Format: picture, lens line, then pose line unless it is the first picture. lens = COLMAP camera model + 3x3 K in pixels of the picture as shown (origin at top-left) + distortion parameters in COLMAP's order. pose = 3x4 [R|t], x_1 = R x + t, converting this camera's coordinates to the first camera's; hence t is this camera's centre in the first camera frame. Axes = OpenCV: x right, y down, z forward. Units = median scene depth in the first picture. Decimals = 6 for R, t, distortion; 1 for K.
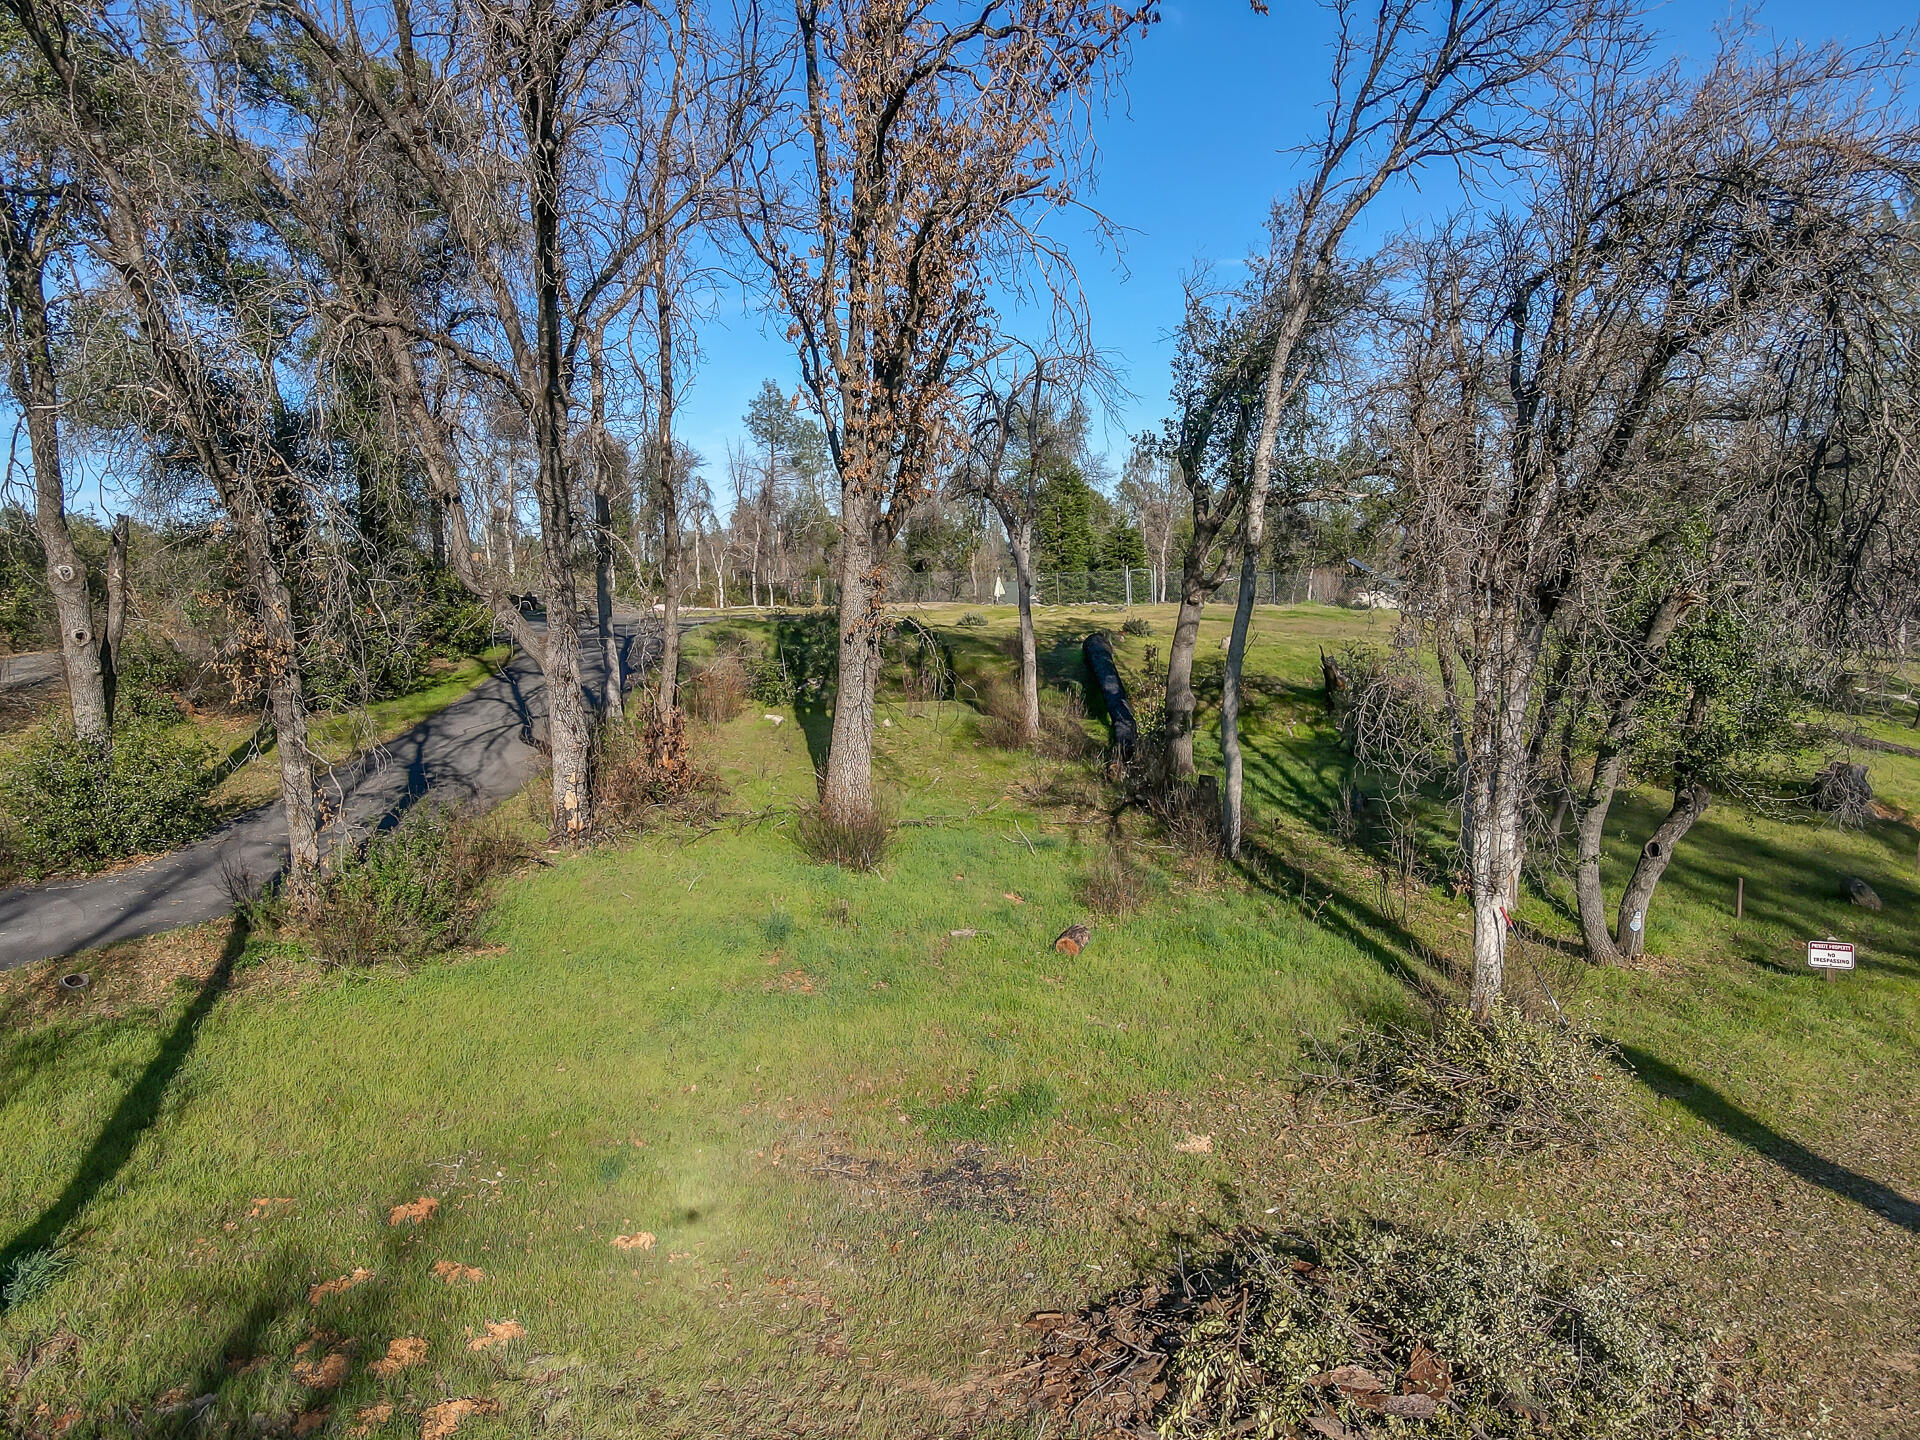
lens RADIAL K [[1410.1, 0, 961.3], [0, 1410.1, 705.1], [0, 0, 1]] dist [-0.013351, 0.045787]
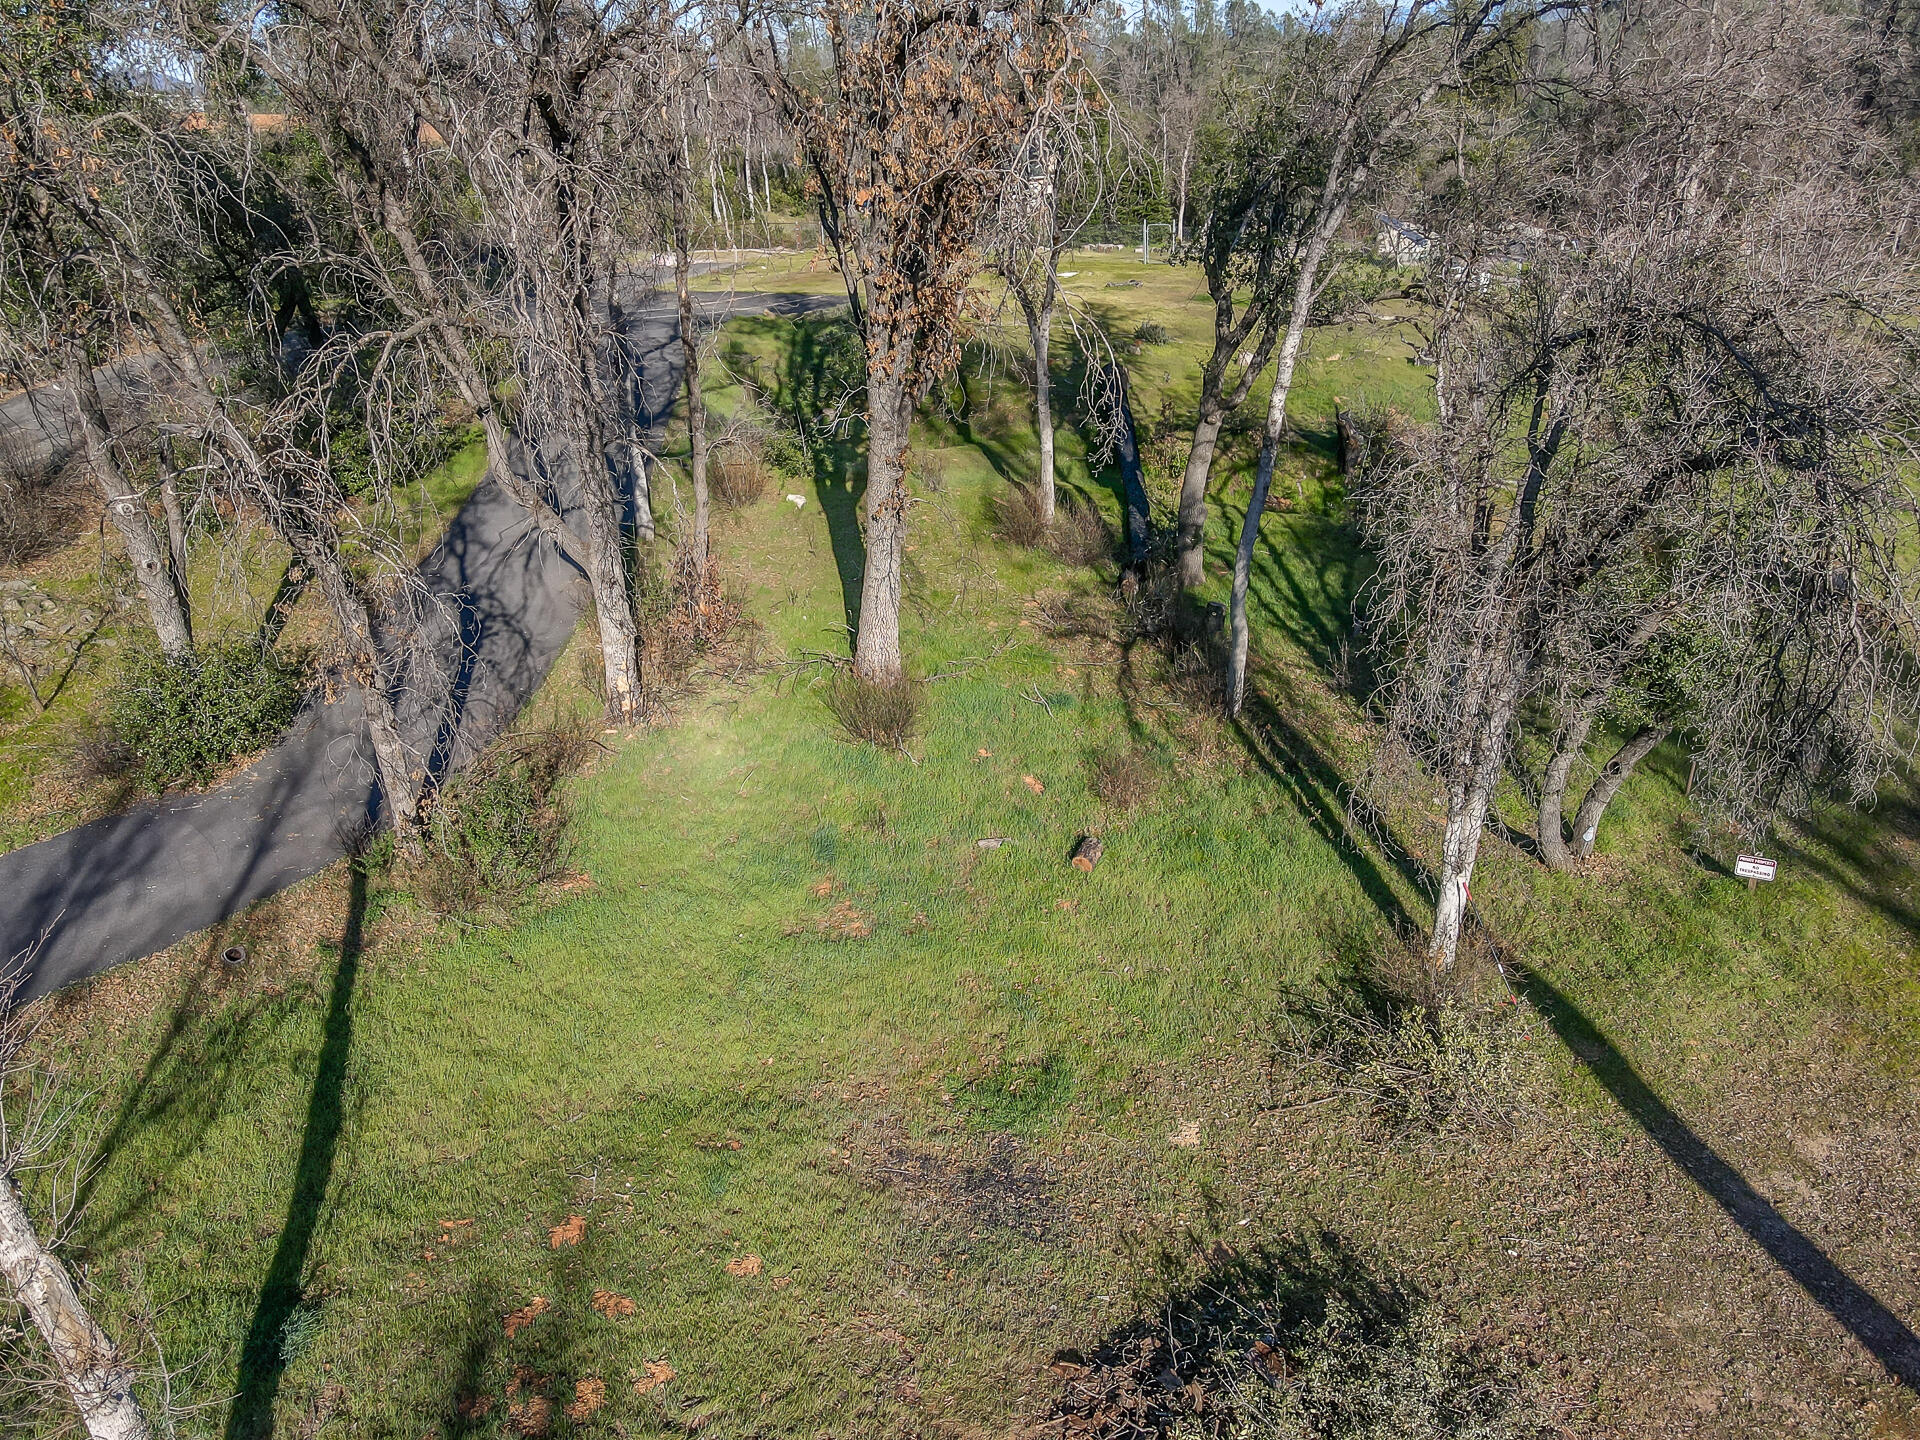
lens RADIAL K [[1410.1, 0, 961.3], [0, 1410.1, 705.1], [0, 0, 1]] dist [-0.013351, 0.045787]
pose [[0.999996, -0.001633, -0.002100, -0.015971], [0.002215, 0.948308, 0.317343, -0.257693], [0.001473, -0.317347, 0.948308, -0.027681]]
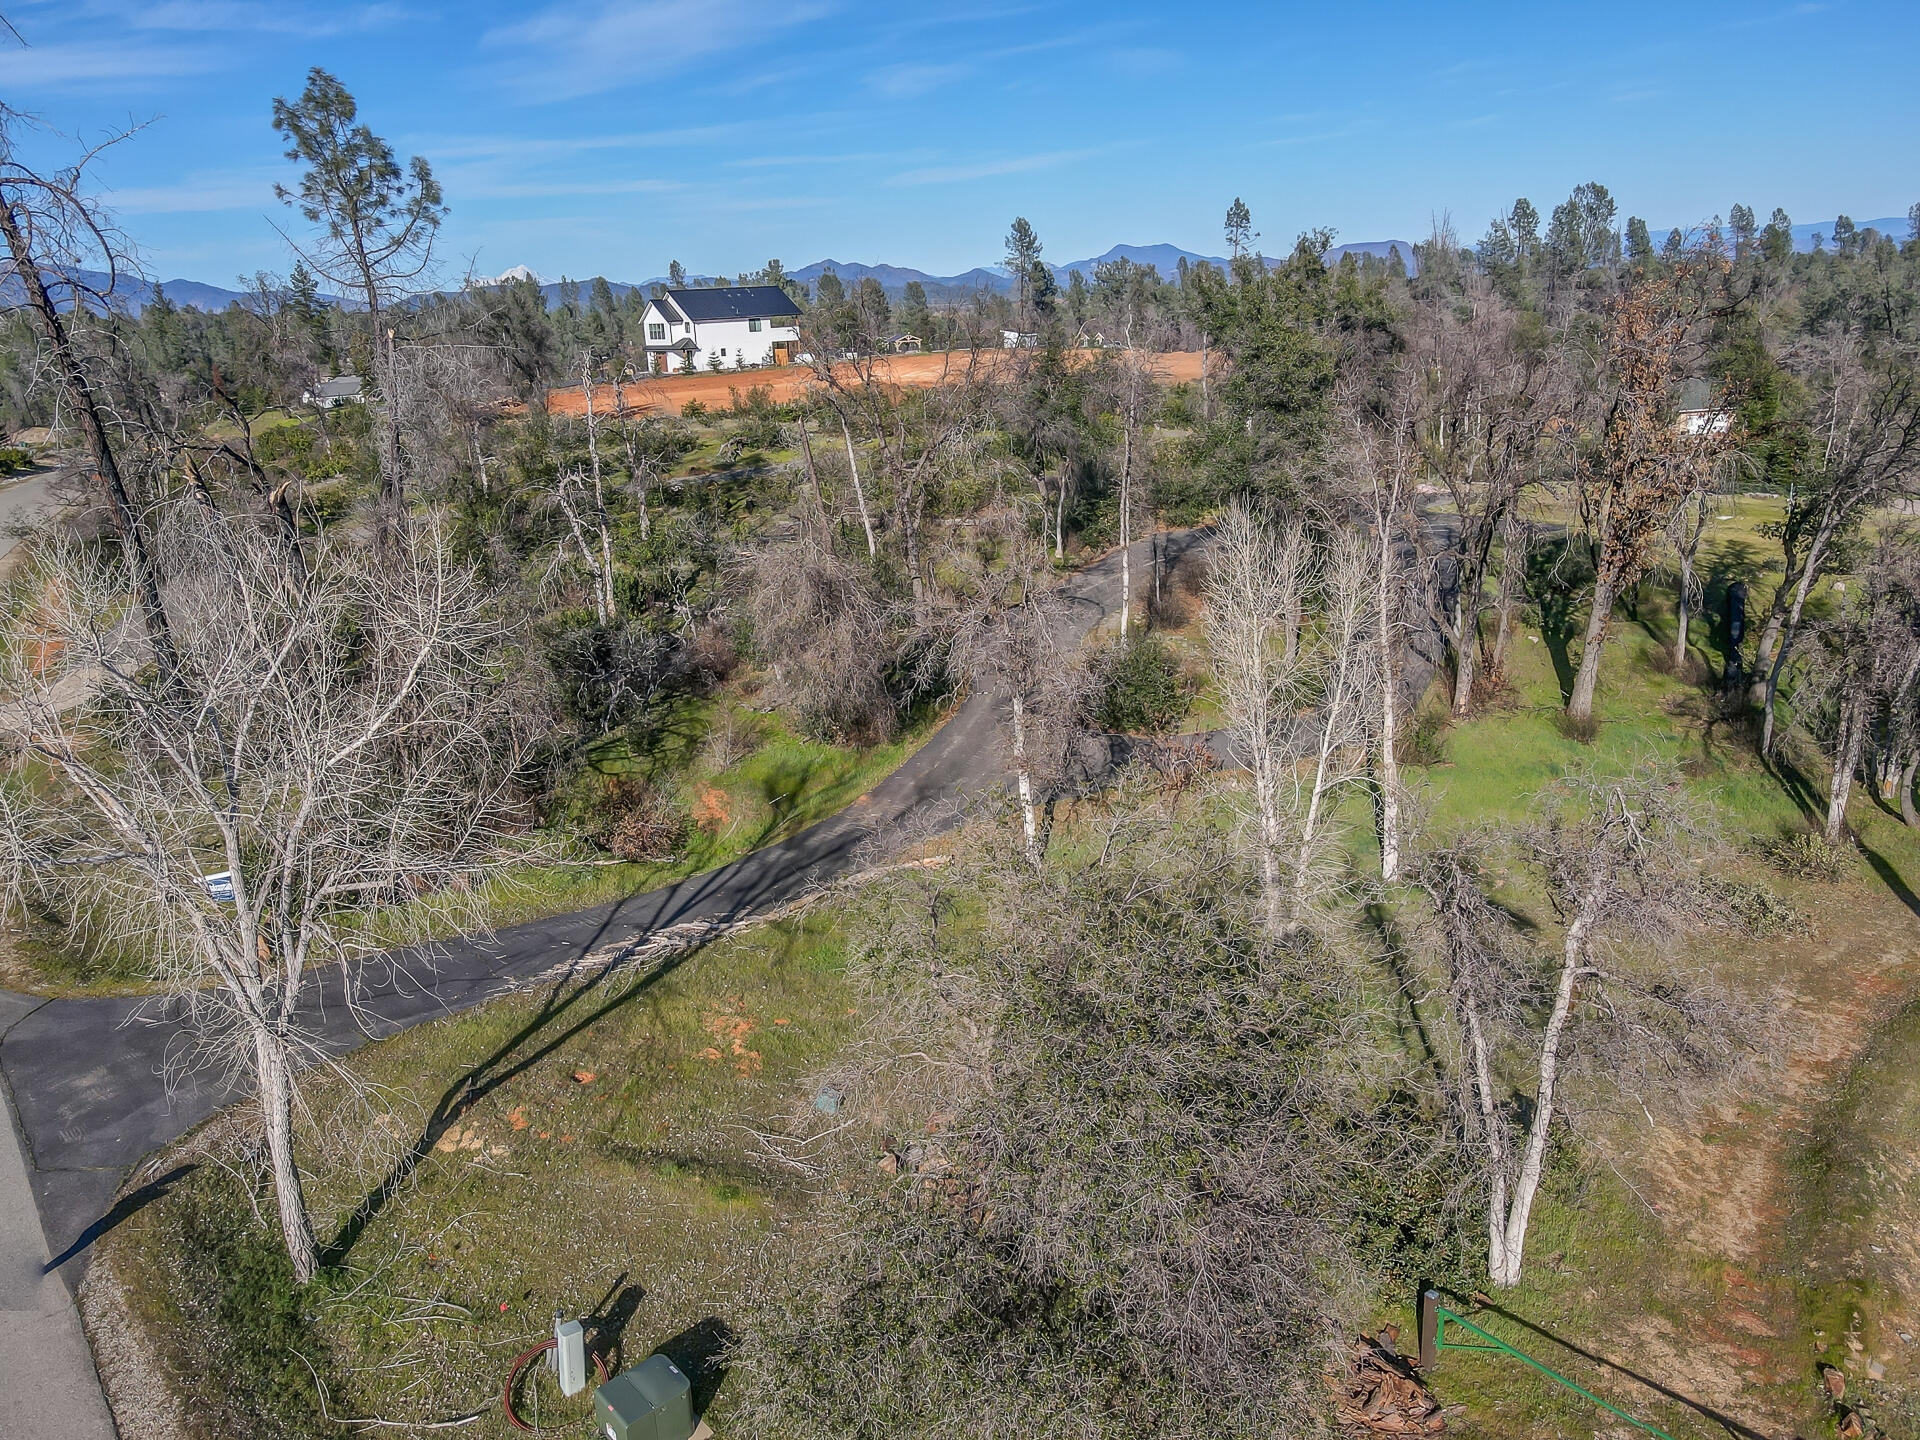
lens RADIAL K [[1410.1, 0, 961.3], [0, 1410.1, 705.1], [0, 0, 1]] dist [-0.013351, 0.045787]
pose [[0.902751, 0.119432, -0.413251, -0.044441], [-0.033257, 0.977187, 0.209761, -0.423329], [0.428876, -0.175618, 0.886129, -1.618568]]
